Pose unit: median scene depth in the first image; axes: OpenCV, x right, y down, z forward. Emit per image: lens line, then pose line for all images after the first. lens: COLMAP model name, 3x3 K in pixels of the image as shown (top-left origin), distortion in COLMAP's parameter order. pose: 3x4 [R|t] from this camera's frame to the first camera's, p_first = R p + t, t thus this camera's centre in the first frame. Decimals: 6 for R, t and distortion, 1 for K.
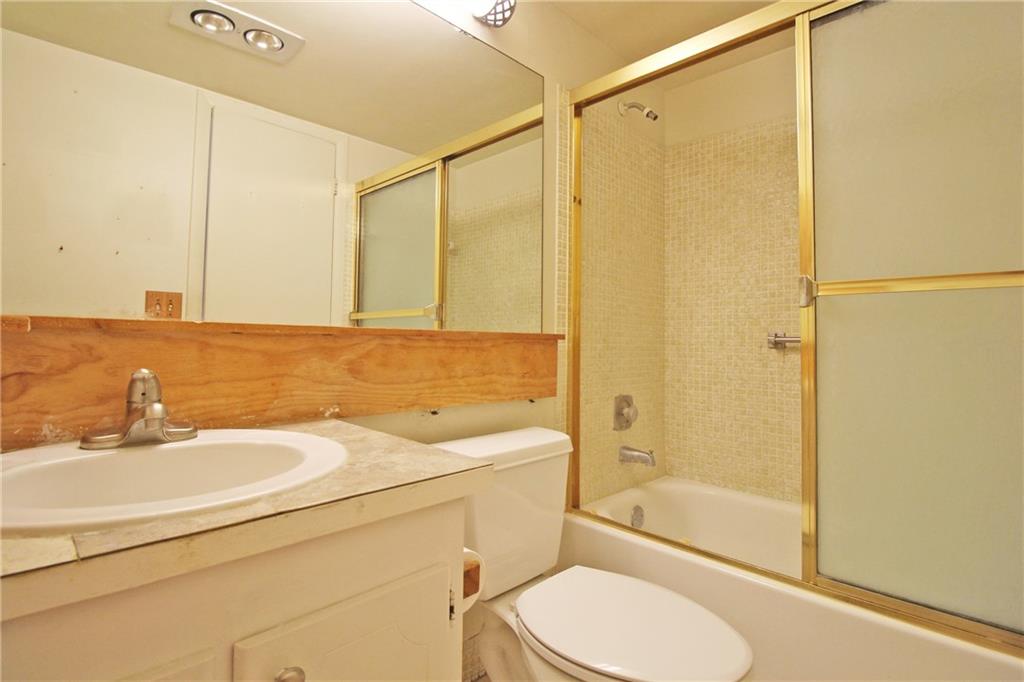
lens RADIAL K [[469.6, 0, 504.7], [0, 469.6, 339.0], [0, 0, 1]] dist [-0.002271, -0.009596]
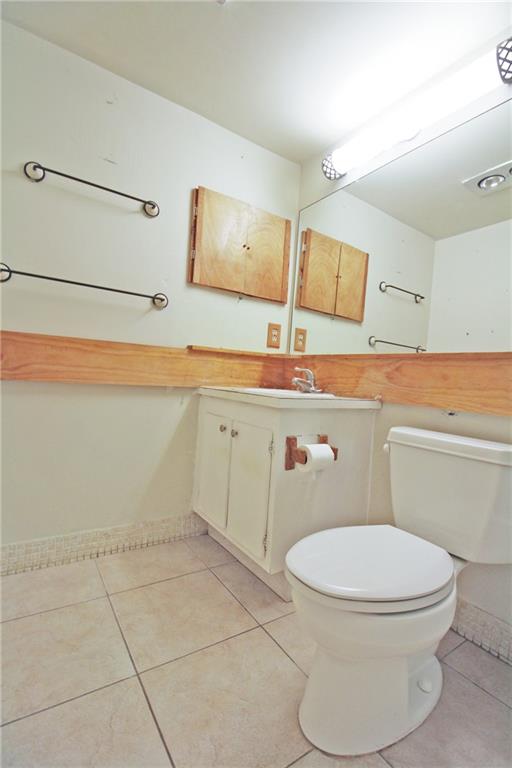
lens RADIAL K [[352.2, 0, 276.0], [0, 352.2, 389.1], [0, 0, 1]] dist [-0.002271, -0.009596]
pose [[-0.142543, 0.006583, -0.989767, 0.834762], [-0.067566, 0.997581, 0.016366, 0.089303], [0.987480, 0.069207, -0.141753, 0.556152]]
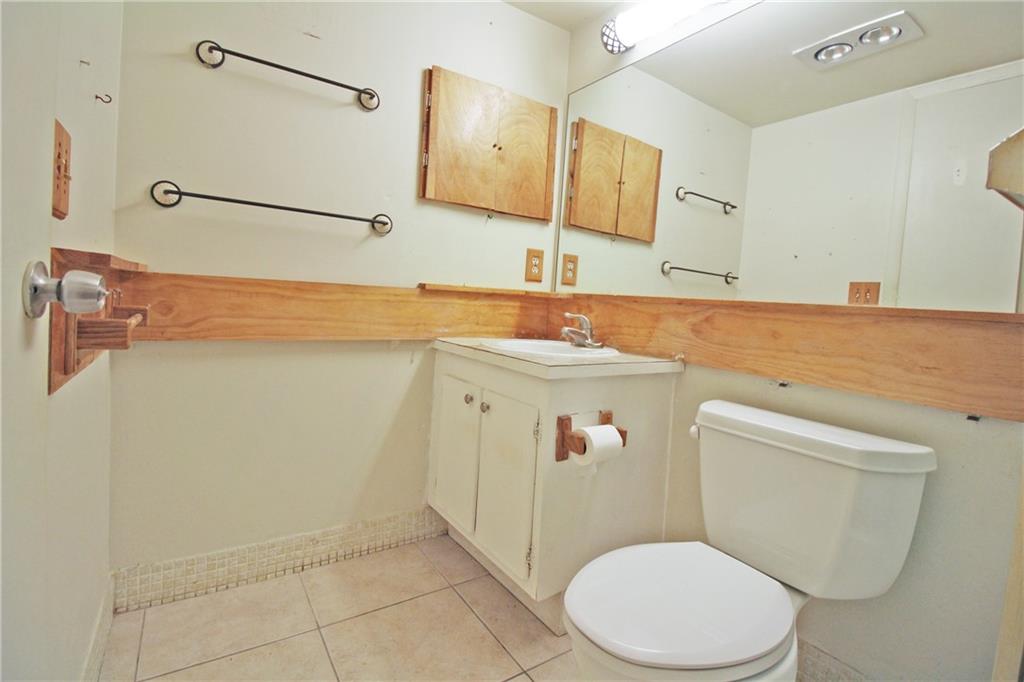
lens RADIAL K [[469.6, 0, 523.3], [0, 469.6, 324.7], [0, 0, 1]] dist [-0.002271, -0.009596]
pose [[-0.151996, 0.027934, -0.987986, 0.818336], [-0.063388, 0.997267, 0.037948, 0.021670], [0.986346, 0.068394, -0.149810, 0.520317]]
